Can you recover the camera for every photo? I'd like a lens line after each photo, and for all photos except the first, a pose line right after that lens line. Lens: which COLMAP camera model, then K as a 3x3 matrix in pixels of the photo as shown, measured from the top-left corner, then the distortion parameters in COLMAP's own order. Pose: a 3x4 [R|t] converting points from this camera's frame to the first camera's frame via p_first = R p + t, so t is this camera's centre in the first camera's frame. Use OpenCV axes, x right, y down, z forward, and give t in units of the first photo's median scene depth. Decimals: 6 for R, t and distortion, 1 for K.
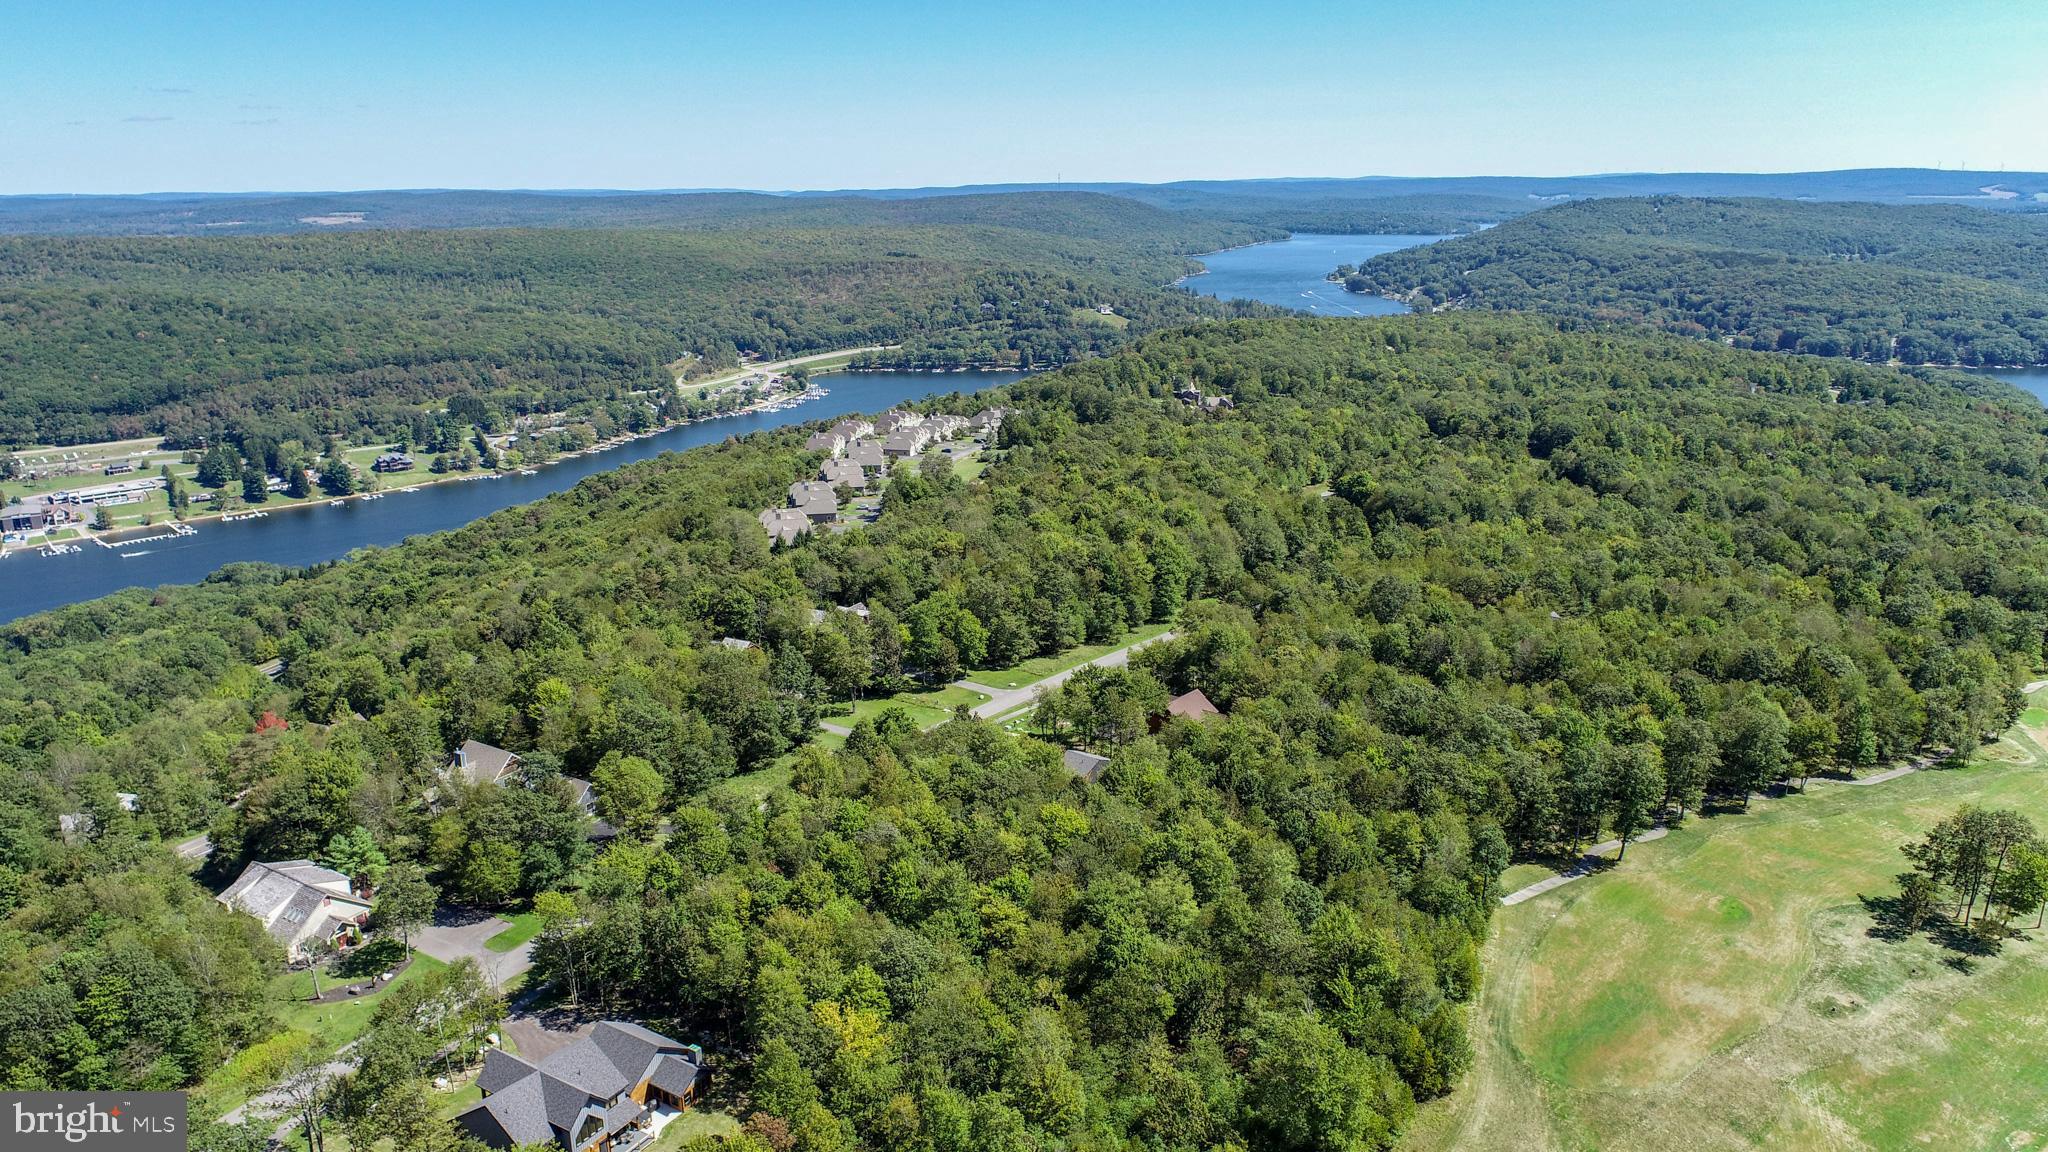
lens RADIAL K [[1386.5, 0, 1022.4], [0, 1386.5, 573.0], [0, 0, 1]] dist [-0.015337, 0.008251]
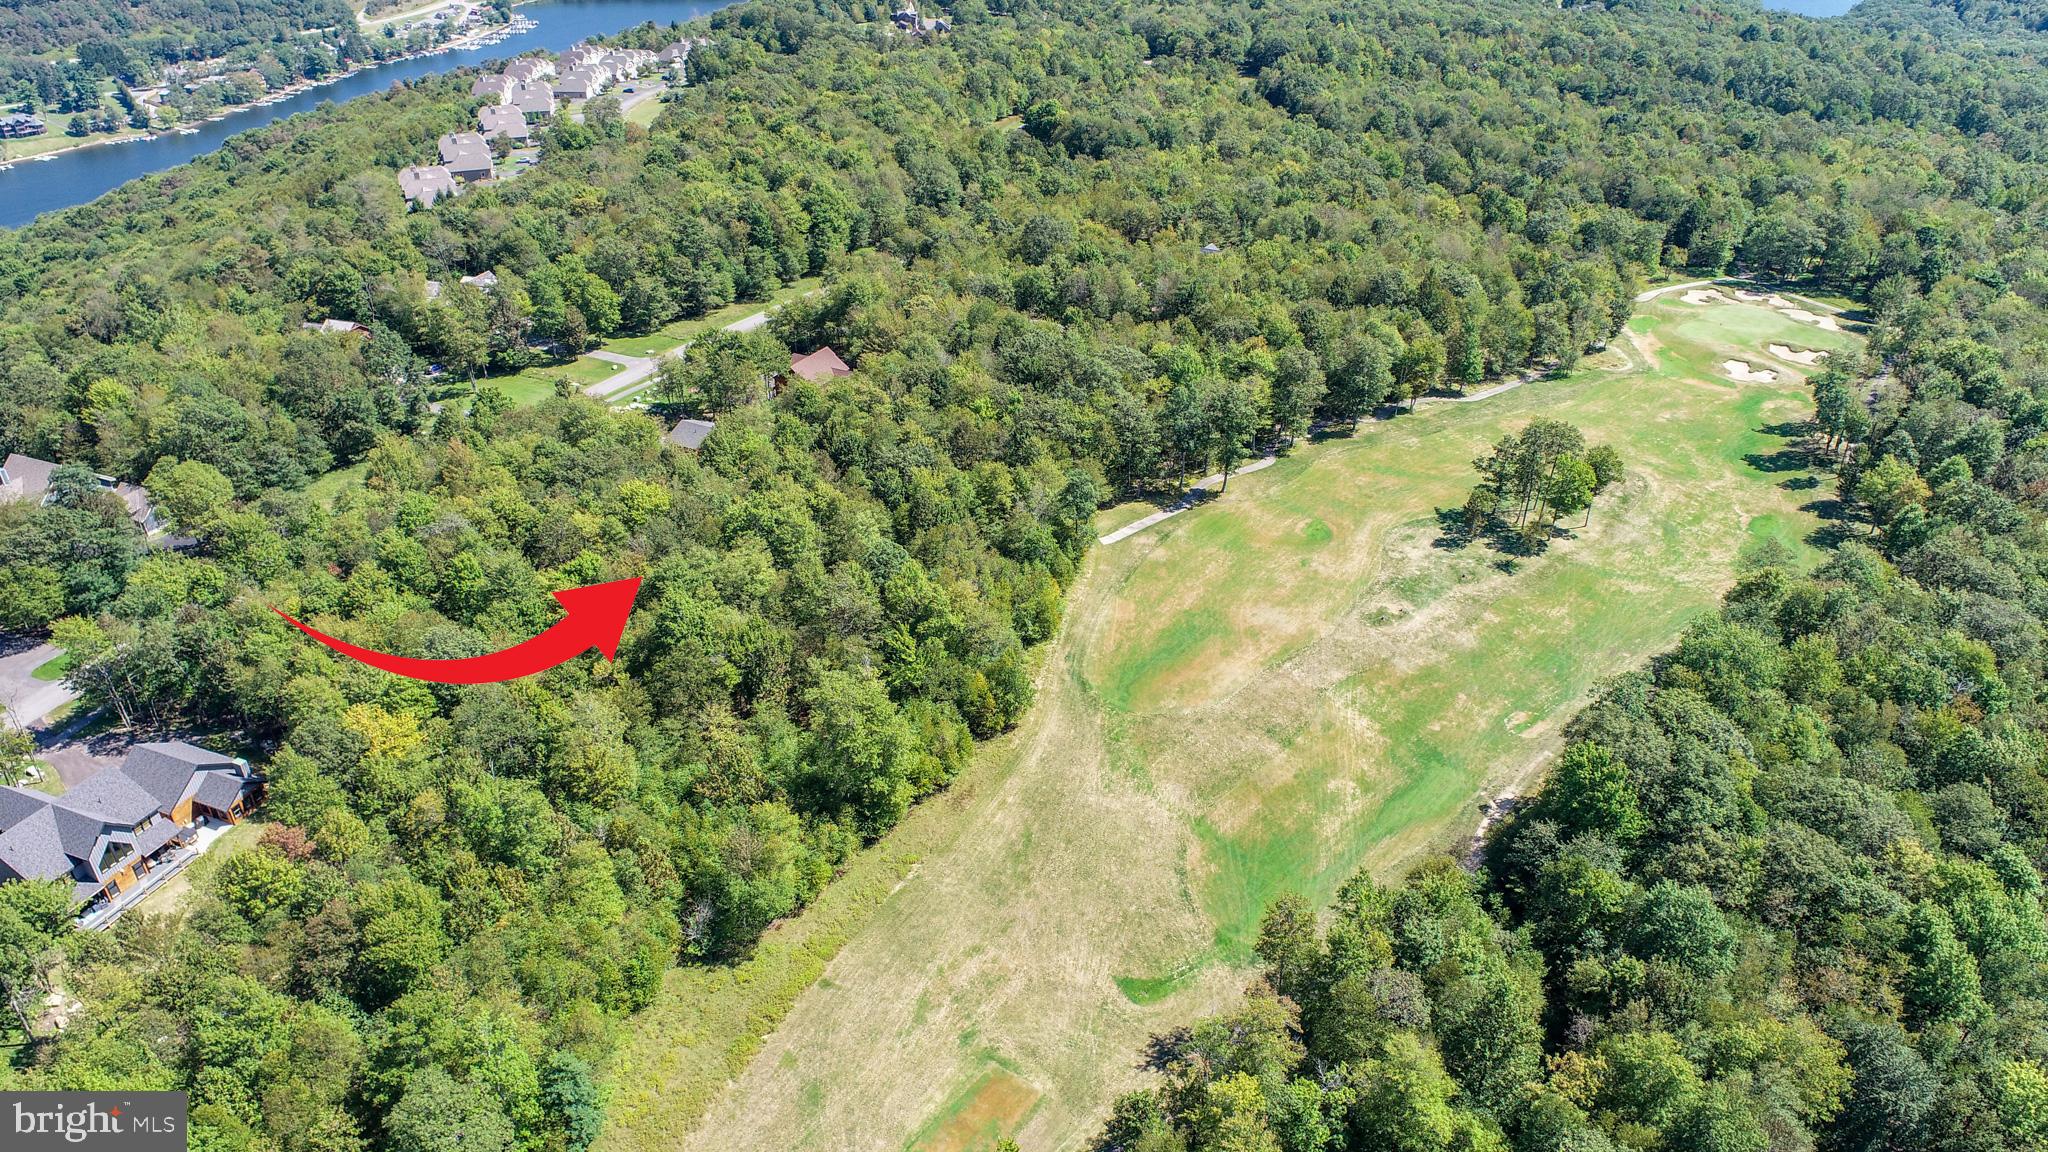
lens RADIAL K [[1386.5, 0, 1022.4], [0, 1386.5, 573.0], [0, 0, 1]] dist [-0.015337, 0.008251]
pose [[0.986863, -0.082978, 0.138620, 0.063440], [0.045331, 0.965774, 0.255393, -0.002529], [-0.155067, -0.245754, 0.956849, 0.006896]]
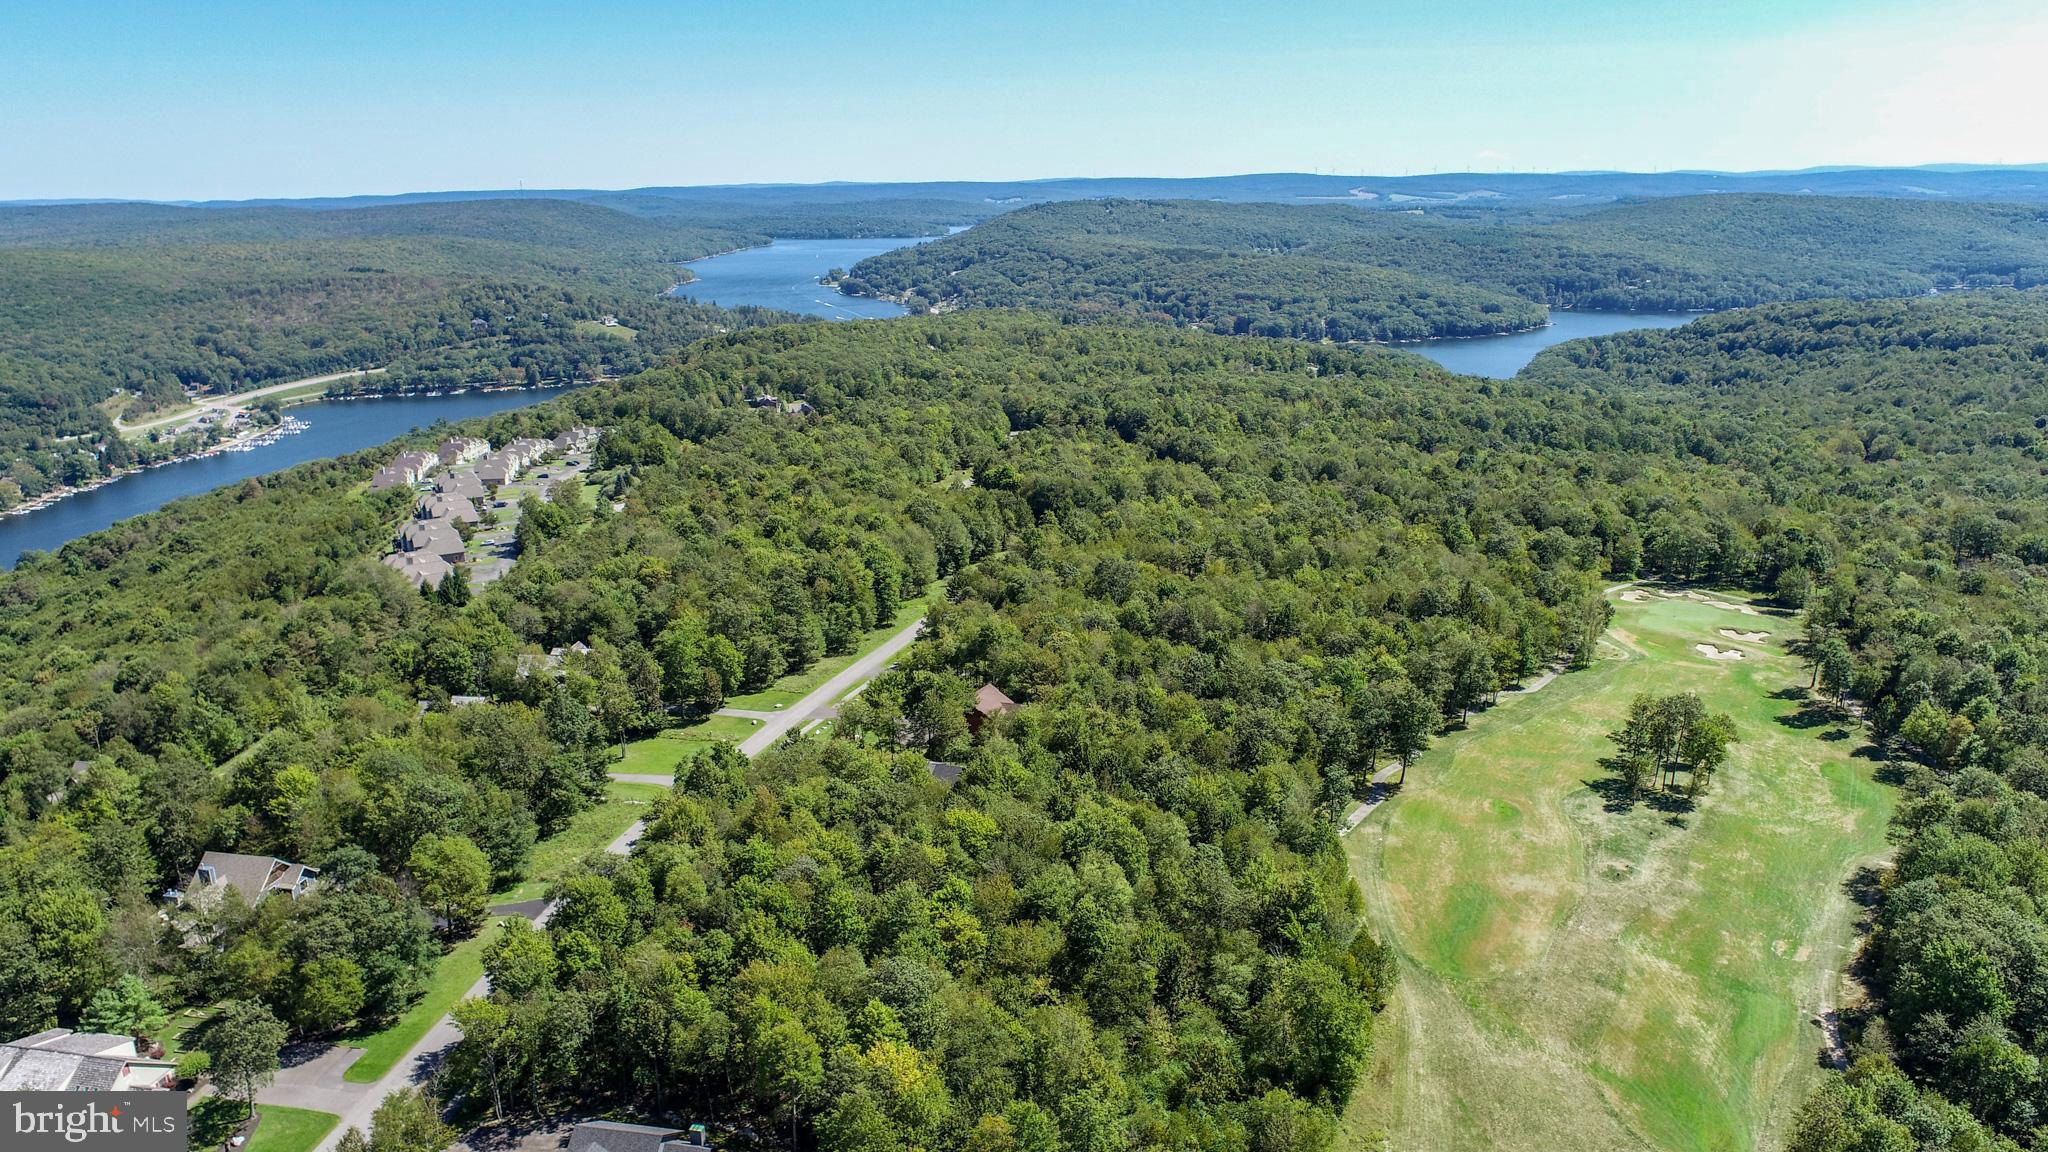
lens RADIAL K [[1386.5, 0, 1022.4], [0, 1386.5, 573.0], [0, 0, 1]] dist [-0.015337, 0.008251]
pose [[0.931824, -0.099449, 0.349020, -0.111382], [0.100799, 0.994803, 0.014341, -0.005332], [-0.348632, 0.021818, 0.937006, 0.018958]]
